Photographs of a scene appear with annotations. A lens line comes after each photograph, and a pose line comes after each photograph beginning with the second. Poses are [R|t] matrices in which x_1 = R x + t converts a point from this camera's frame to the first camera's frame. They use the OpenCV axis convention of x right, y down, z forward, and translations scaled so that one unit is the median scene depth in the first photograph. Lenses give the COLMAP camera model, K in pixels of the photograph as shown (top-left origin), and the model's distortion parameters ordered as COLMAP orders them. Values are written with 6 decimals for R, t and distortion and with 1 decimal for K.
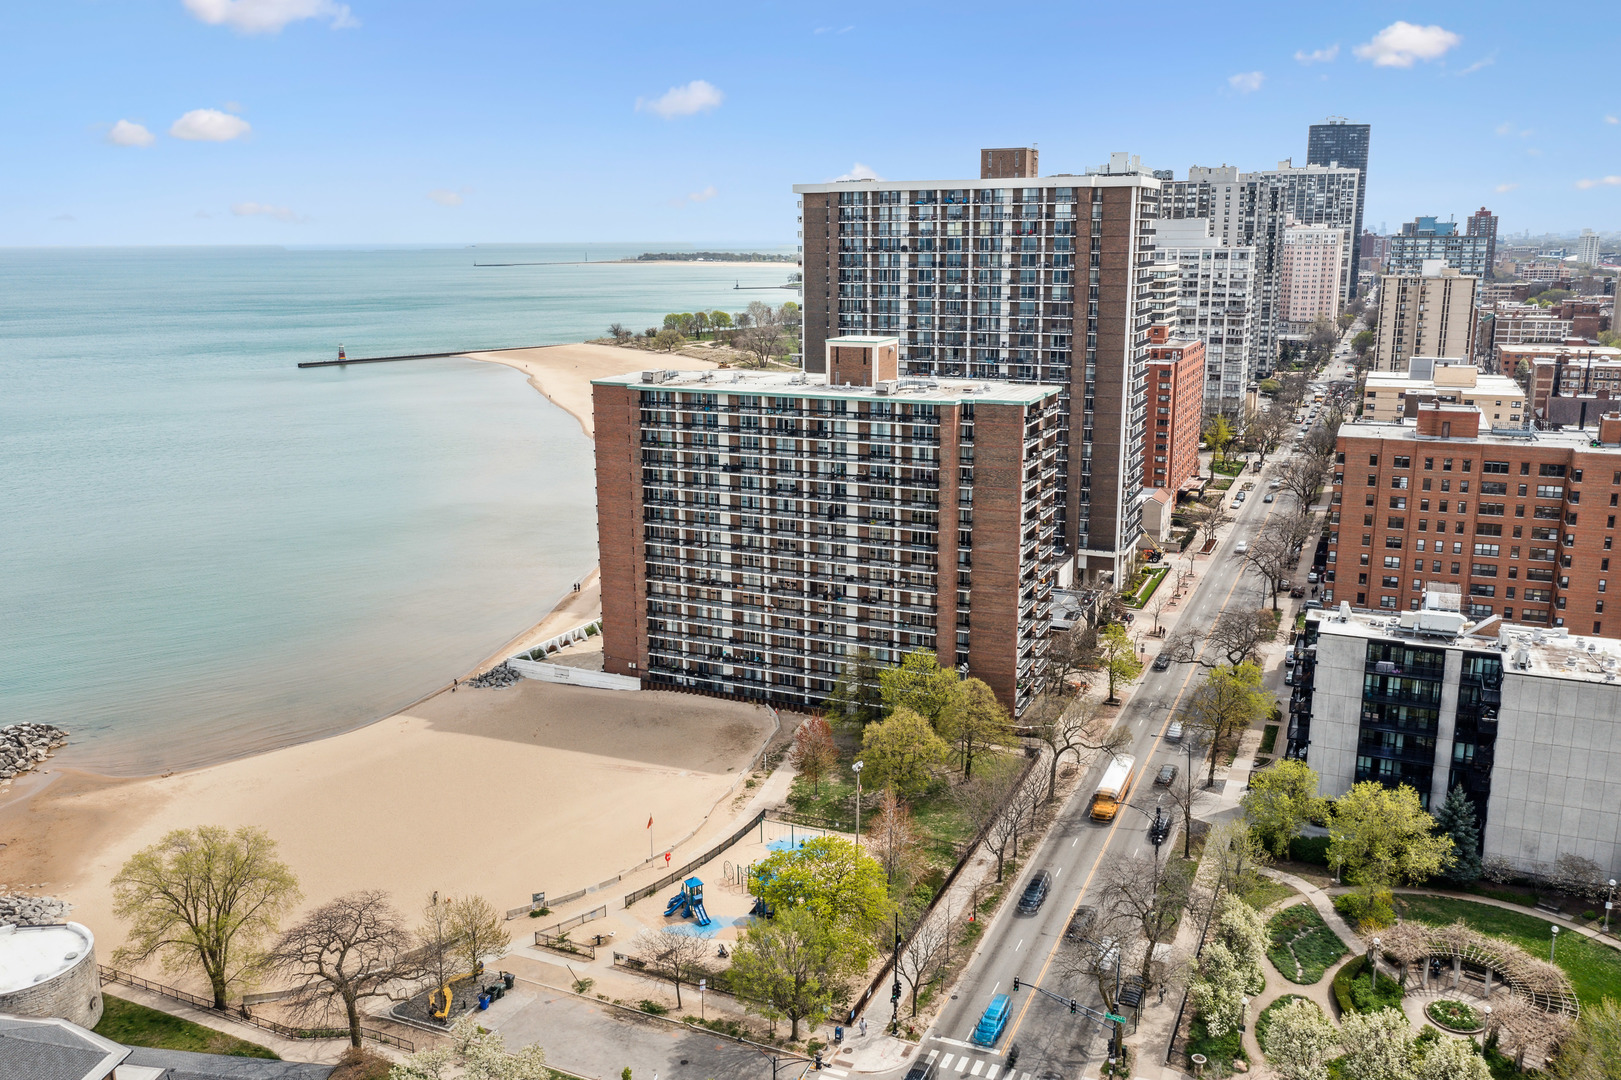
lens RADIAL K [[1295.8, 0, 810.5], [0, 1295.8, 540.0], [0, 0, 1]] dist [-0.013276, -0.006900]
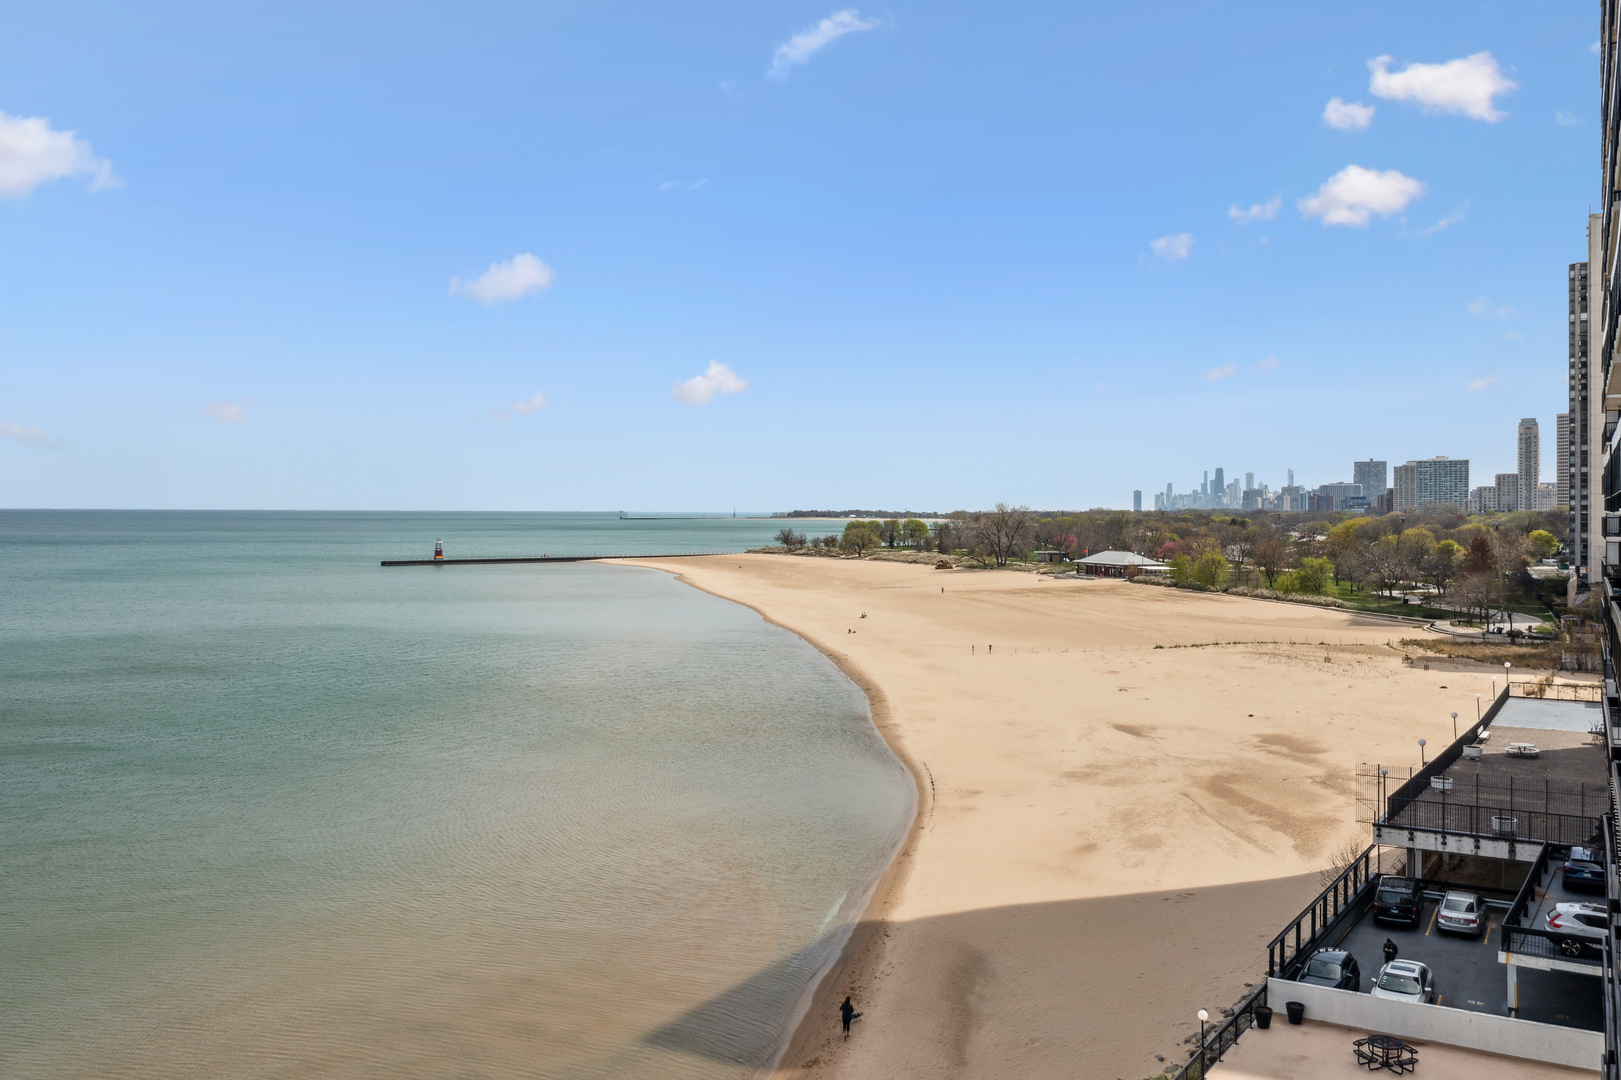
lens RADIAL K [[1306.5, 0, 810.5], [0, 1306.5, 540.0], [0, 0, 1]] dist [-0.022911, 0.012032]
pose [[0.994463, 0.008753, -0.104726, -0.233016], [-0.030469, 0.977737, -0.207611, 0.017366], [0.100577, 0.209652, 0.972589, 1.024026]]
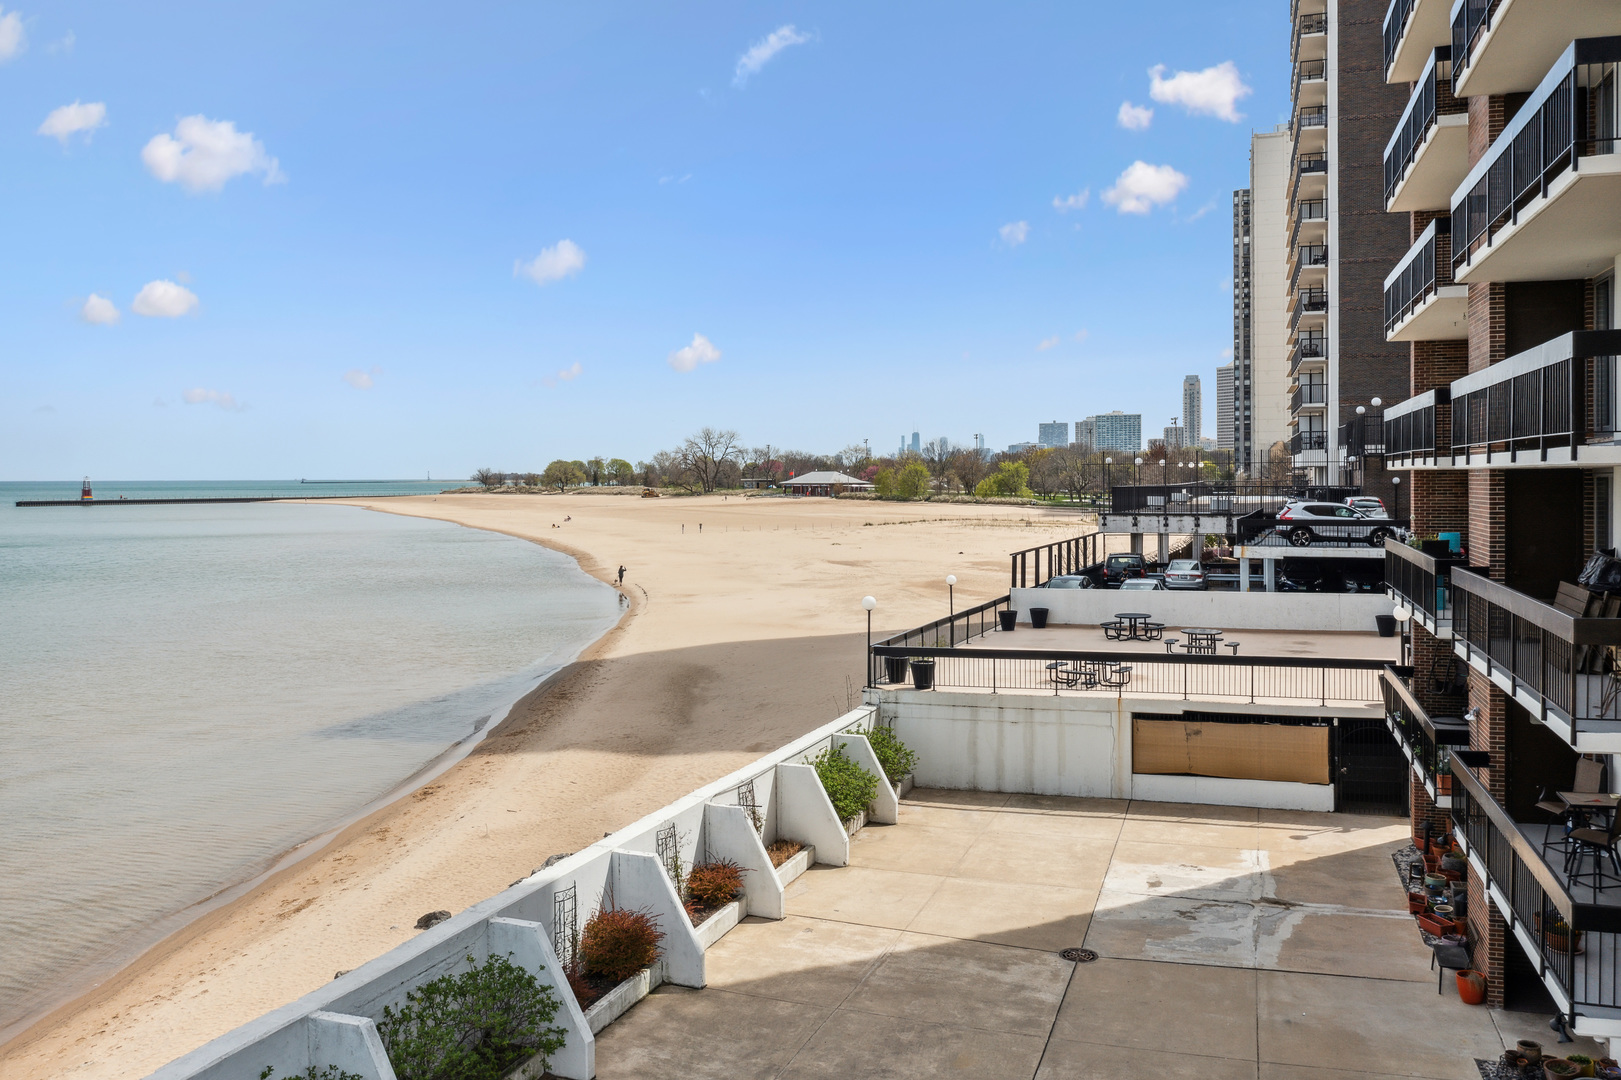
lens RADIAL K [[1315.8, 0, 810.5], [0, 1315.8, 540.0], [0, 0, 1]] dist [-0.014920, 0.008170]
pose [[0.992913, -0.005737, 0.118703, -0.235554], [0.027678, 0.982530, -0.184032, 0.086981], [-0.115573, 0.186013, 0.975726, 1.068198]]
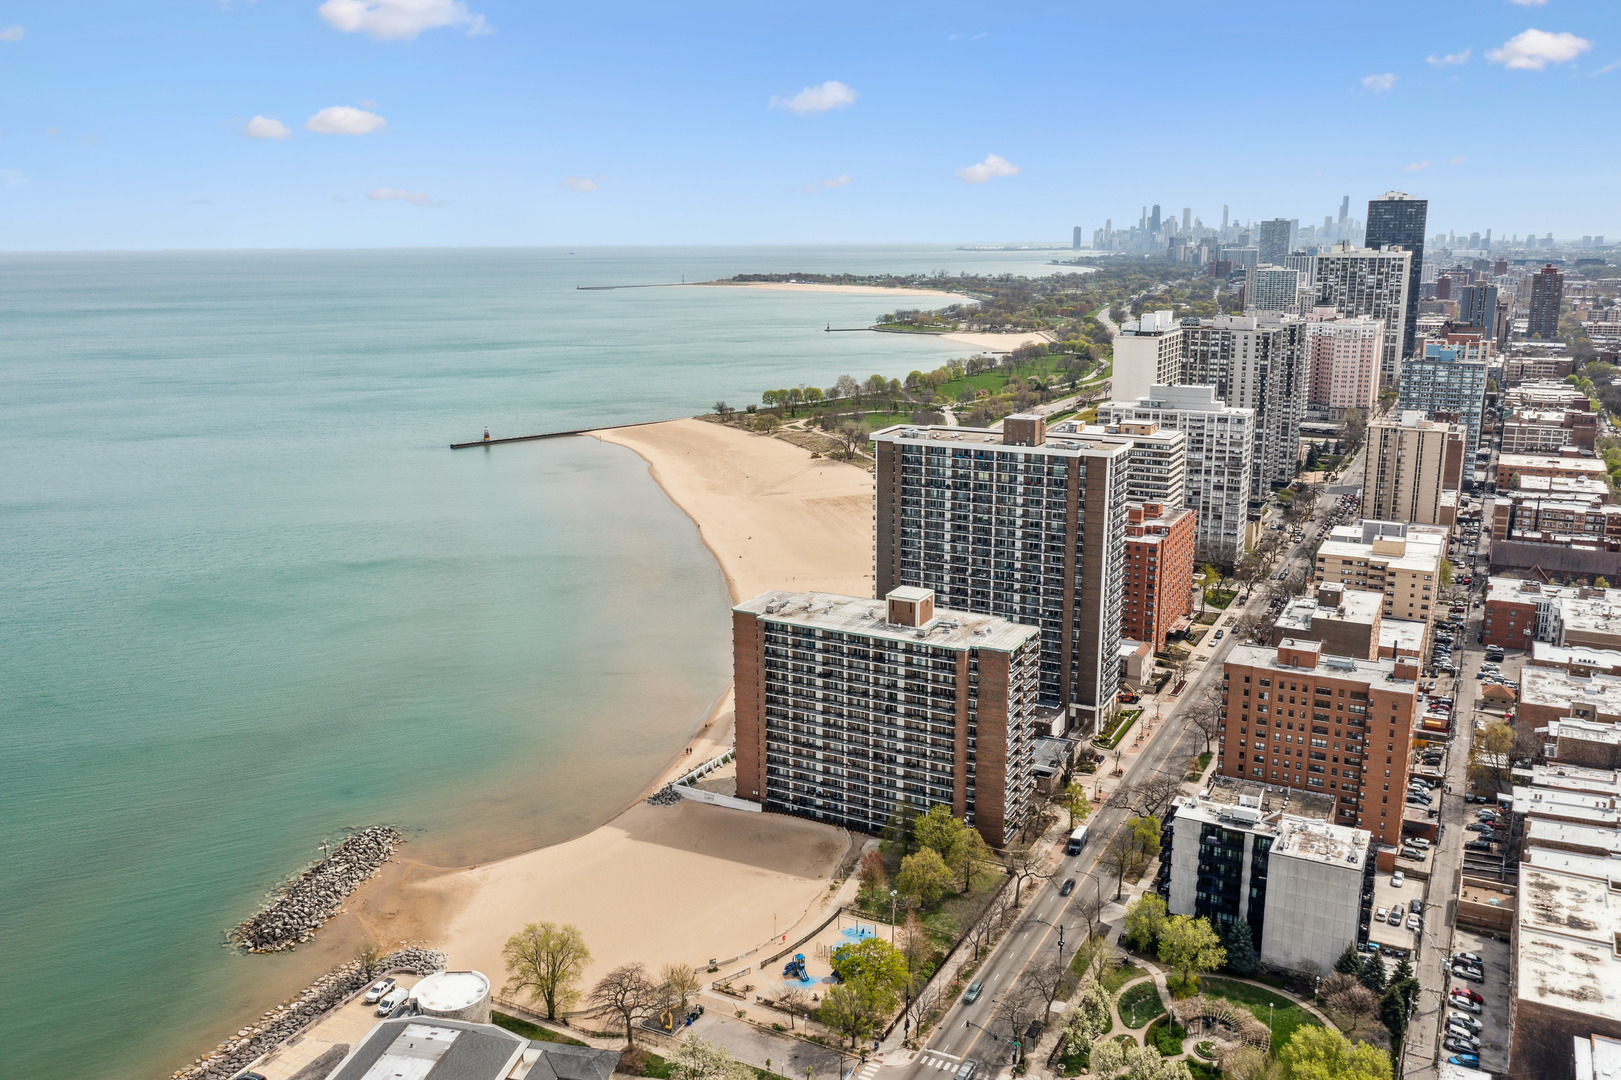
lens RADIAL K [[1306.5, 0, 810.5], [0, 1306.5, 540.0], [0, 0, 1]] dist [-0.022911, 0.012032]
pose [[0.997641, 0.015461, -0.066879, 0.025884], [-0.015242, 0.999877, 0.003778, -0.231045], [0.066929, -0.002750, 0.997754, -0.575681]]
